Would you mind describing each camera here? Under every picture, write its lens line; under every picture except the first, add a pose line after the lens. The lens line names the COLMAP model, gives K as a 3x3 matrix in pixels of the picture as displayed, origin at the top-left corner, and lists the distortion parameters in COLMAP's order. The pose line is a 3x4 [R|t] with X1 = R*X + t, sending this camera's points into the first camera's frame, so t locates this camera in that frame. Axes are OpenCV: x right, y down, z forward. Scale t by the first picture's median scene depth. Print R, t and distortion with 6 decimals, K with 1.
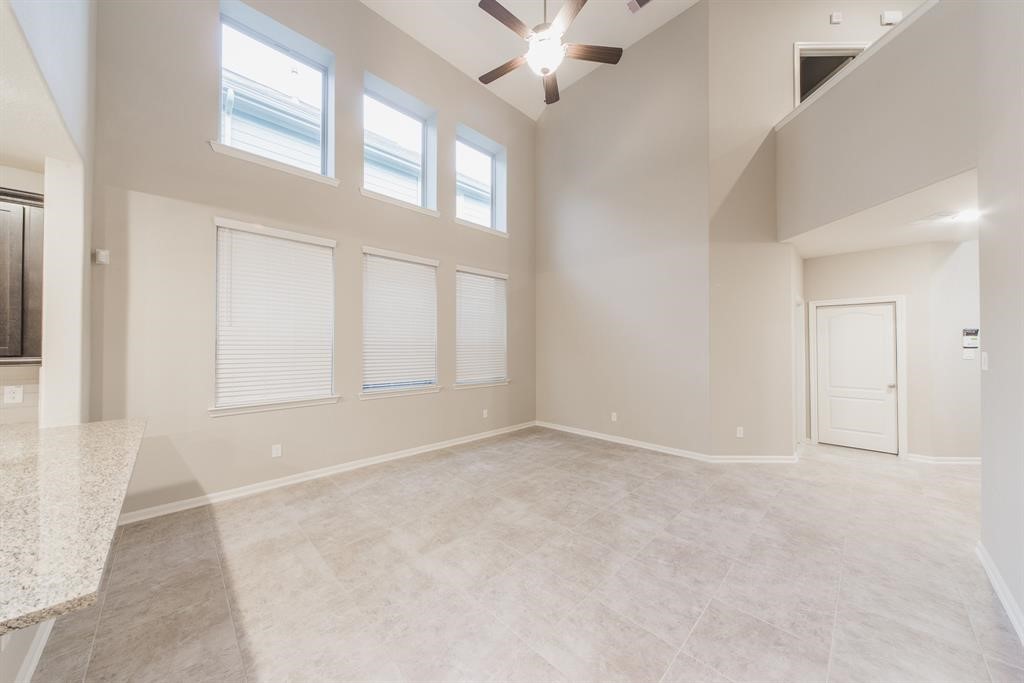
lens RADIAL K [[348.6, 0, 509.9], [0, 348.6, 341.2], [0, 0, 1]] dist [0.004311, -0.000664]
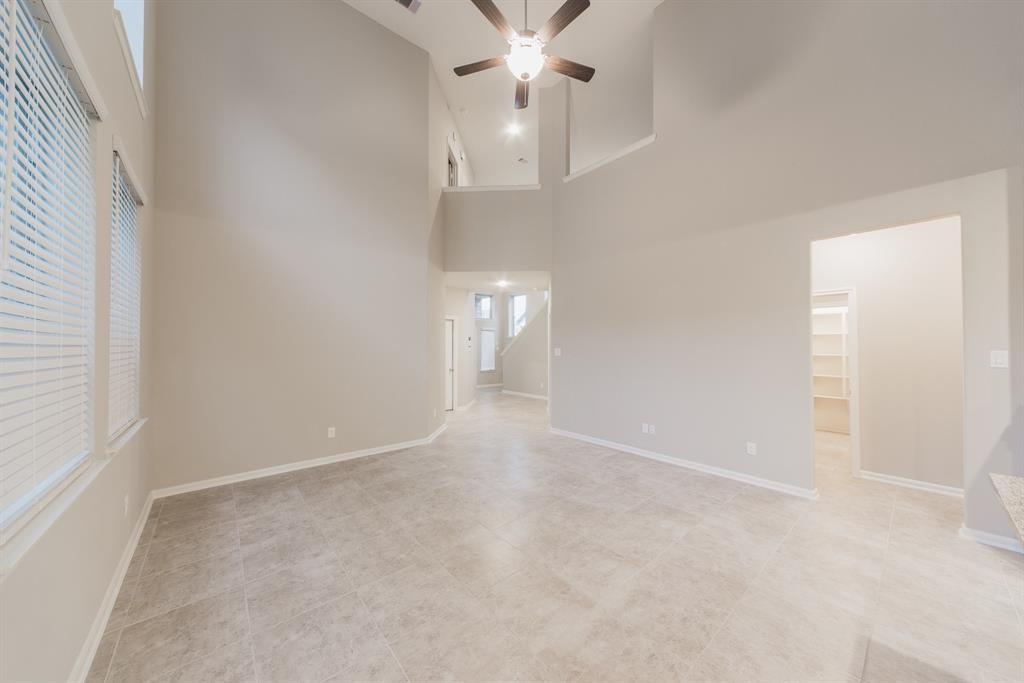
lens RADIAL K [[348.6, 0, 509.4], [0, 348.6, 343.5], [0, 0, 1]] dist [0.004311, -0.000664]
pose [[0.073073, 0.004620, 0.997316, -0.648412], [-0.010535, 0.999937, -0.003860, 0.007093], [-0.997271, -0.010225, 0.073117, 0.690887]]
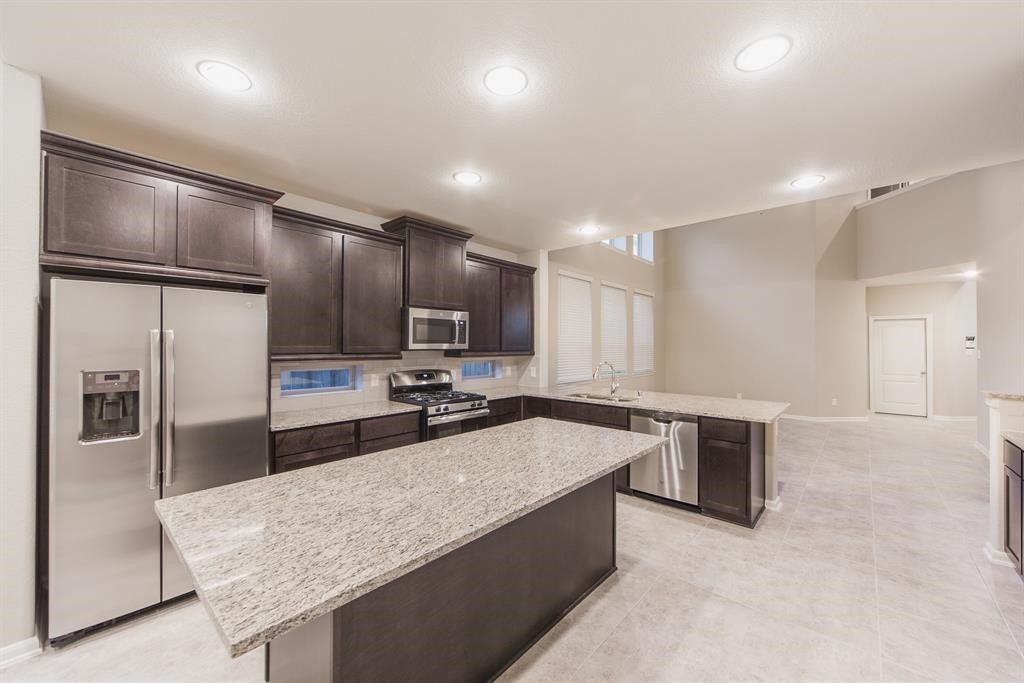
lens RADIAL K [[394.0, 0, 508.5], [0, 394.0, 342.6], [0, 0, 1]] dist [-0.001755, -0.000267]
pose [[0.997993, 0.003368, 0.063229, -0.976148], [-0.003674, 0.999982, 0.004711, -0.007875], [-0.063212, -0.004934, 0.997988, -0.709281]]
